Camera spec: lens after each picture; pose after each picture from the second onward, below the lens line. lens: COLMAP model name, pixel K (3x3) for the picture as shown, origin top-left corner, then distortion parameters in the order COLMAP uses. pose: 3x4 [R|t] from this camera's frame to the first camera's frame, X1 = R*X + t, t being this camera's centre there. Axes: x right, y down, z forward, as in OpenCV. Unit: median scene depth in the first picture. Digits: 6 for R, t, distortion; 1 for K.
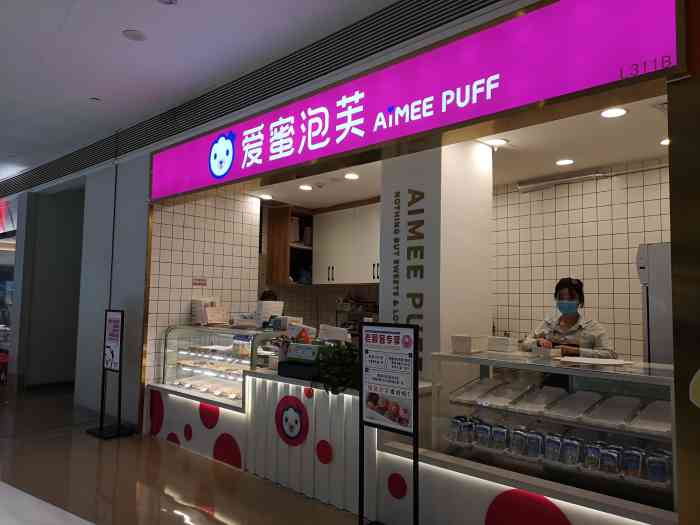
lens RADIAL K [[445.9, 0, 350.0], [0, 445.9, 262.5], [0, 0, 1]] dist [0.001284, 0.000294]
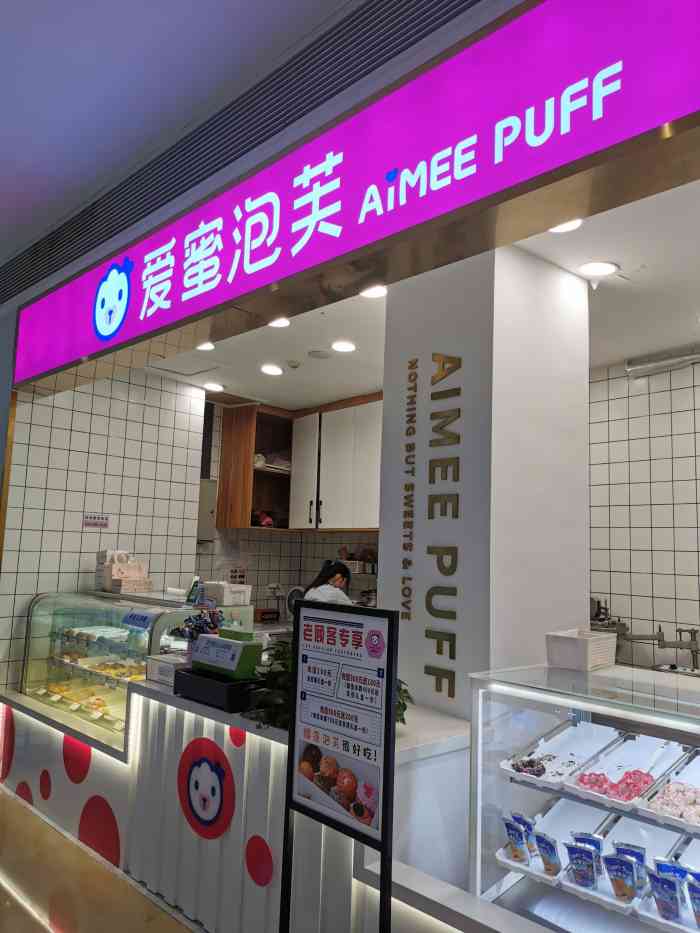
lens RADIAL K [[608.2, 0, 350.0], [0, 608.2, 466.5], [0, 0, 1]] dist [0.040441, -0.049119]
pose [[0.999308, 0.013423, -0.034704, 0.059661], [-0.015404, 0.998228, -0.057469, 0.017636], [0.033871, 0.057963, 0.997744, 0.271931]]
